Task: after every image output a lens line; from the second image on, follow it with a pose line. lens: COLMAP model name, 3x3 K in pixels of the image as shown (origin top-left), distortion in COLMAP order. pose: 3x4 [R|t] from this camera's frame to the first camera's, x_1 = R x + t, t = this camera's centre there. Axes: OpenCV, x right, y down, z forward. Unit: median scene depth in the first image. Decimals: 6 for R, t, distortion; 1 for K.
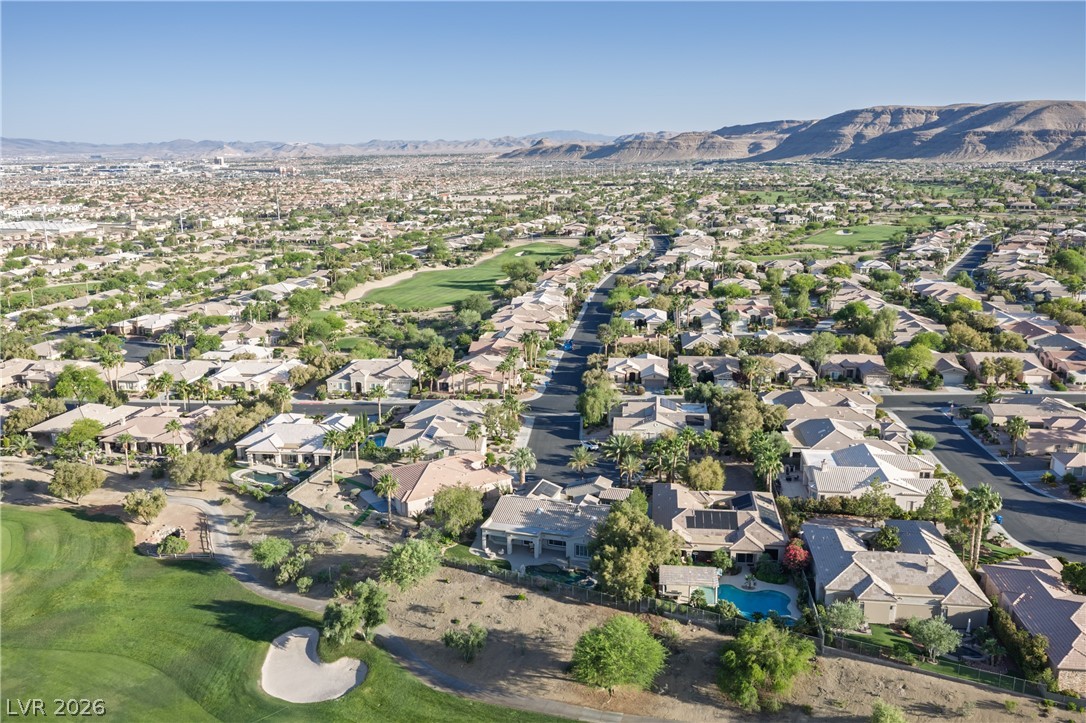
lens RADIAL K [[896.5, 0, 543.0], [0, 896.5, 361.5], [0, 0, 1]] dist [0.018298, -0.024833]
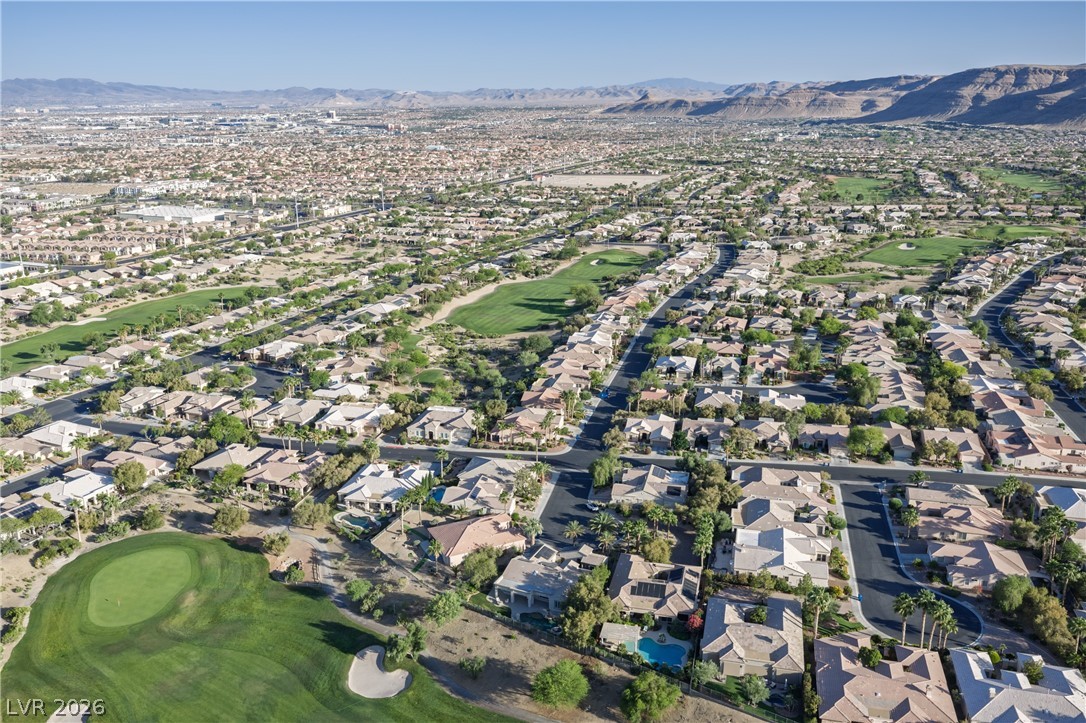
lens RADIAL K [[896.5, 0, 543.0], [0, 896.5, 361.5], [0, 0, 1]] dist [0.018298, -0.024833]
pose [[0.993343, 0.037275, -0.108993, 0.093742], [-0.031264, 0.997921, 0.056354, -0.157929], [0.110867, -0.052571, 0.992444, -0.265237]]
